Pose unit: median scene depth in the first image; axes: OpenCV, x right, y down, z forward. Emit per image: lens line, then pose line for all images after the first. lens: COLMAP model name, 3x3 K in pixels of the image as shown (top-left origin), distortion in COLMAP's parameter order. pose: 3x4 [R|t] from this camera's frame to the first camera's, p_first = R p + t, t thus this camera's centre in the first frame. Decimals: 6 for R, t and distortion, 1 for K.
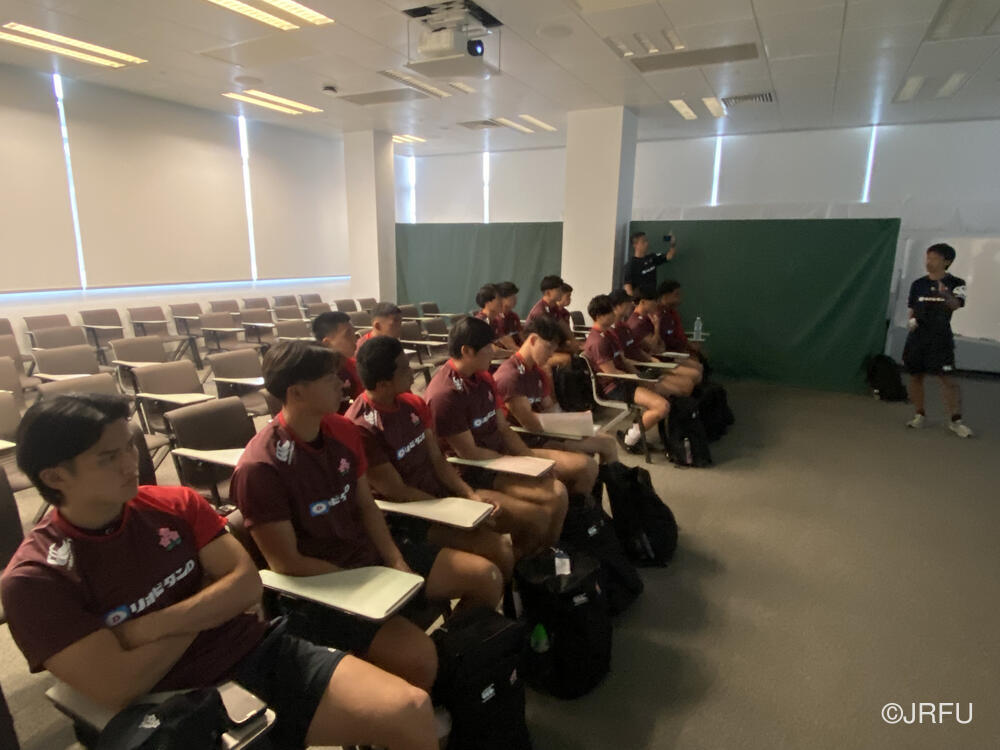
lens RADIAL K [[594.1, 0, 500.0], [0, 594.1, 381.5], [0, 0, 1]] dist [0.002613, -0.001274]
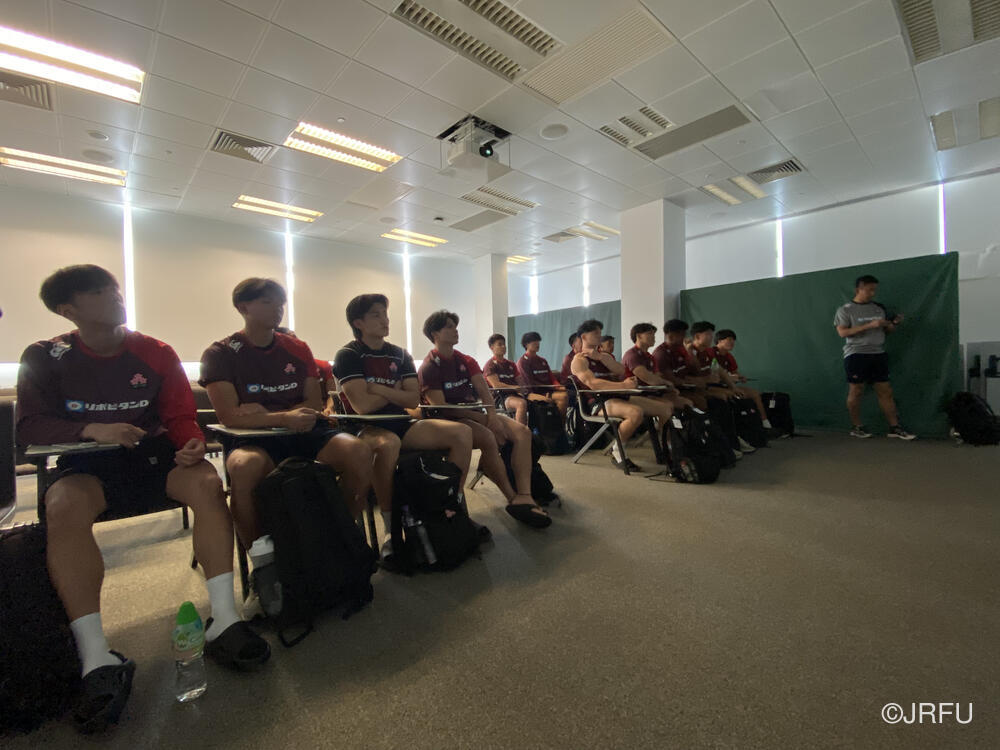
lens RADIAL K [[440.0, 0, 499.1], [0, 440.0, 385.6], [0, 0, 1]] dist [0.008815, -0.001535]
pose [[0.935811, -0.023370, -0.351726, 0.284571], [-0.038979, 0.984820, -0.169144, 0.108530], [0.350340, 0.171997, 0.920695, 0.167864]]
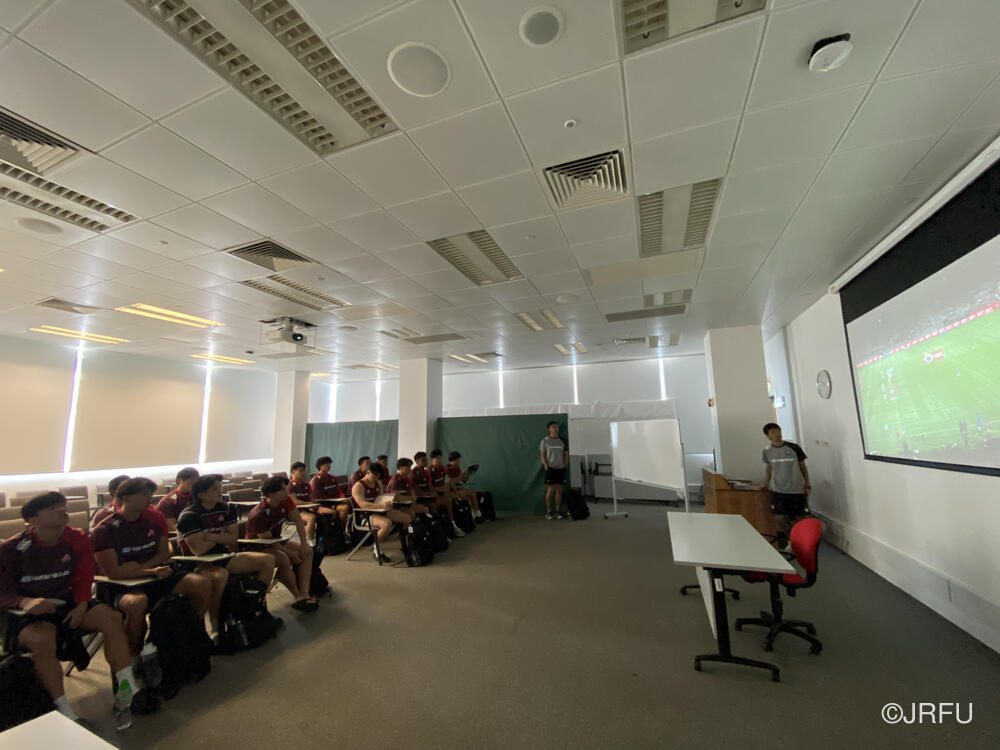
lens RADIAL K [[403.5, 0, 504.5], [0, 403.5, 372.4], [0, 0, 1]] dist [0.001357, -0.008207]
pose [[0.992737, -0.019272, 0.118752, 0.417086], [0.060985, 0.931475, -0.358657, 0.054661], [-0.103702, 0.363294, 0.925885, -0.223738]]
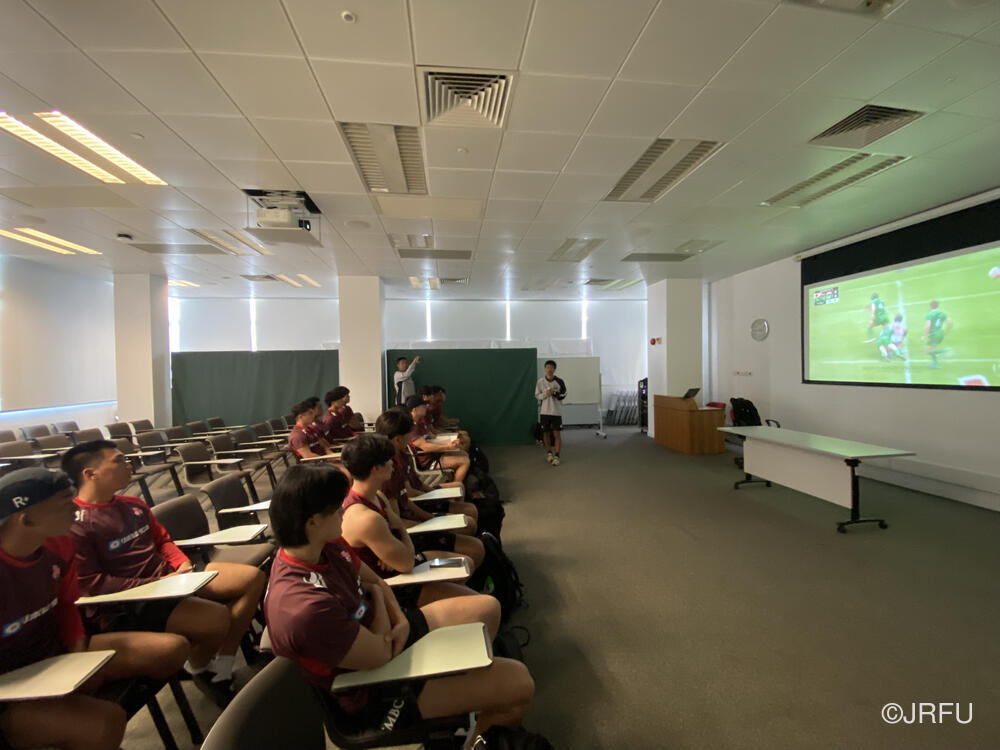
lens RADIAL K [[403.5, 0, 500.2], [0, 403.5, 374.3], [0, 0, 1]] dist [0.001357, -0.008207]
pose [[0.821076, -0.039933, 0.569420, -0.188230], [0.155302, 0.975548, -0.155523, -0.013530], [-0.549286, 0.216128, 0.807201, 0.073540]]
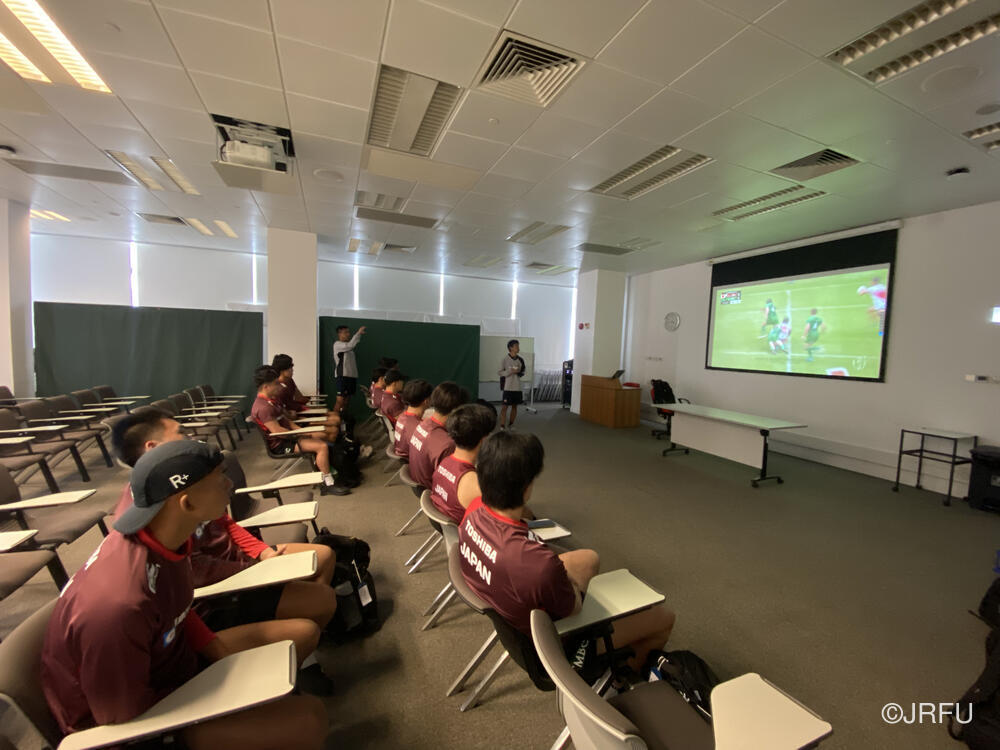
lens RADIAL K [[403.5, 0, 498.0], [0, 403.5, 374.6], [0, 0, 1]] dist [0.001357, -0.008207]
pose [[0.643487, -0.050125, 0.763814, -0.350880], [0.145435, 0.987683, -0.057708, -0.039836], [-0.751514, 0.148220, 0.642851, 0.192998]]
